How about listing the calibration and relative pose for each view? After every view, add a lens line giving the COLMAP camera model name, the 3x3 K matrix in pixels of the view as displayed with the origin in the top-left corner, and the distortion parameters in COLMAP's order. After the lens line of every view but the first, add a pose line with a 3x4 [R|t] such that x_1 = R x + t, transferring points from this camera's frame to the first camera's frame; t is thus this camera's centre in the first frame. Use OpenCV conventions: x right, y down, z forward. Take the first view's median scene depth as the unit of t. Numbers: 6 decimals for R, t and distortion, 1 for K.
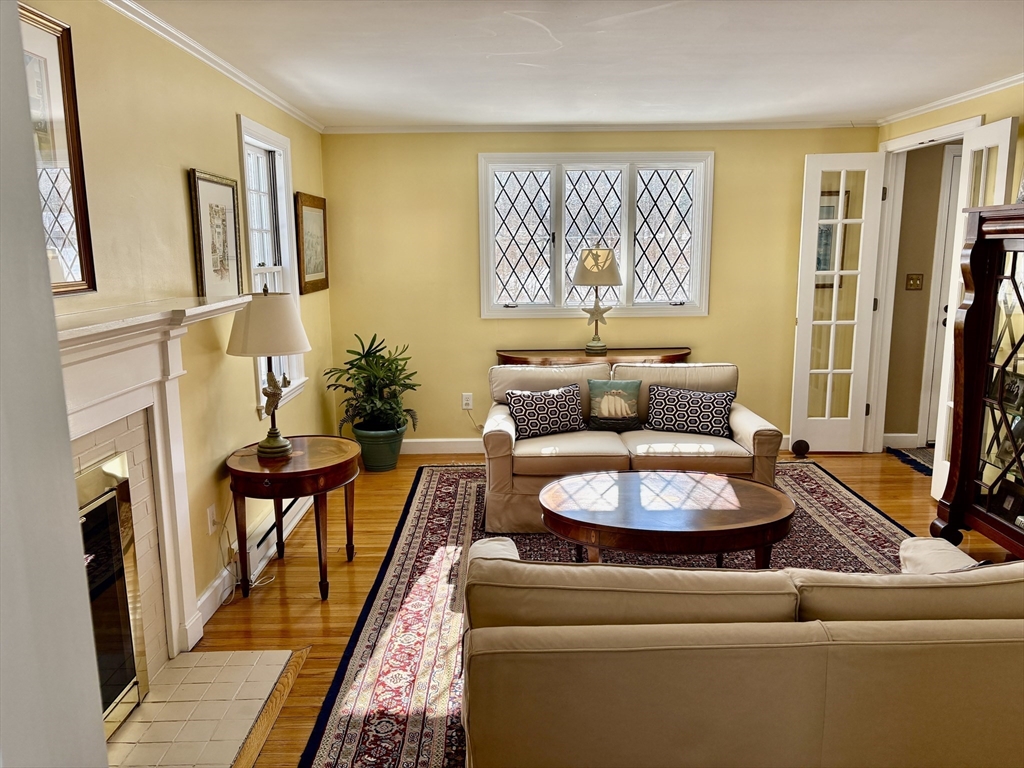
lens RADIAL K [[776.3, 0, 512.0], [0, 776.3, 384.0], [0, 0, 1]] dist [0.083470, 0.000426]
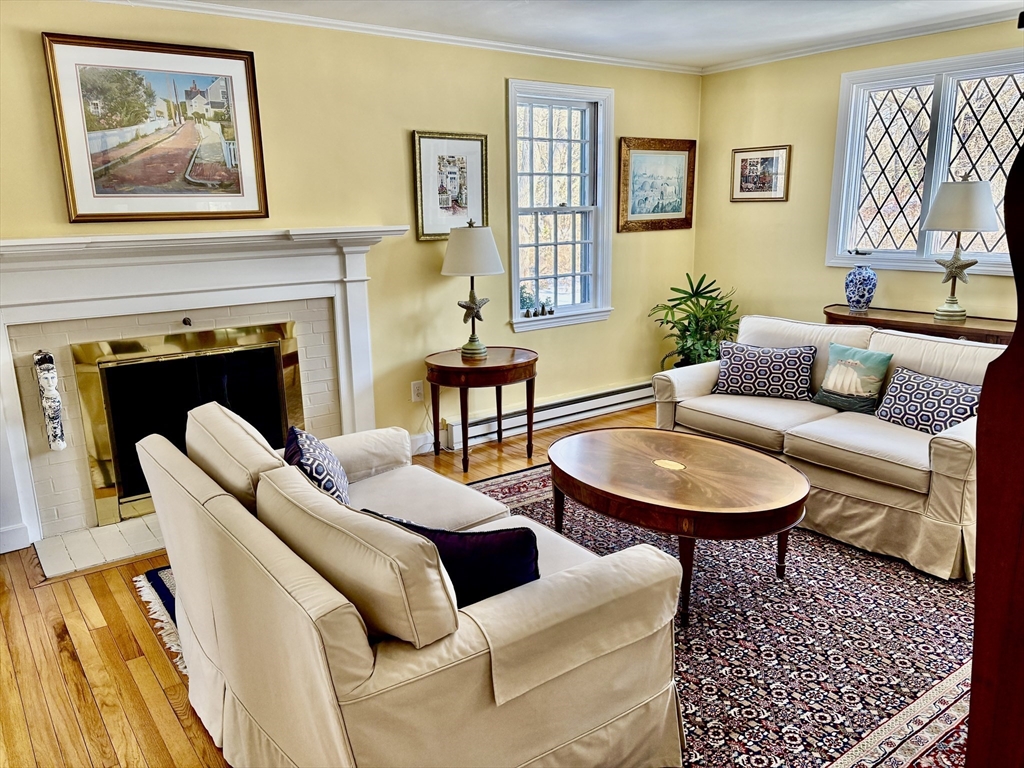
lens RADIAL K [[761.7, 0, 512.0], [0, 761.7, 384.0], [0, 0, 1]] dist [0.063153, -0.082328]
pose [[0.592087, 0.184262, -0.784526, 0.556542], [-0.128789, 0.982632, 0.133594, -0.028779], [0.795517, 0.021939, 0.605534, 0.237927]]
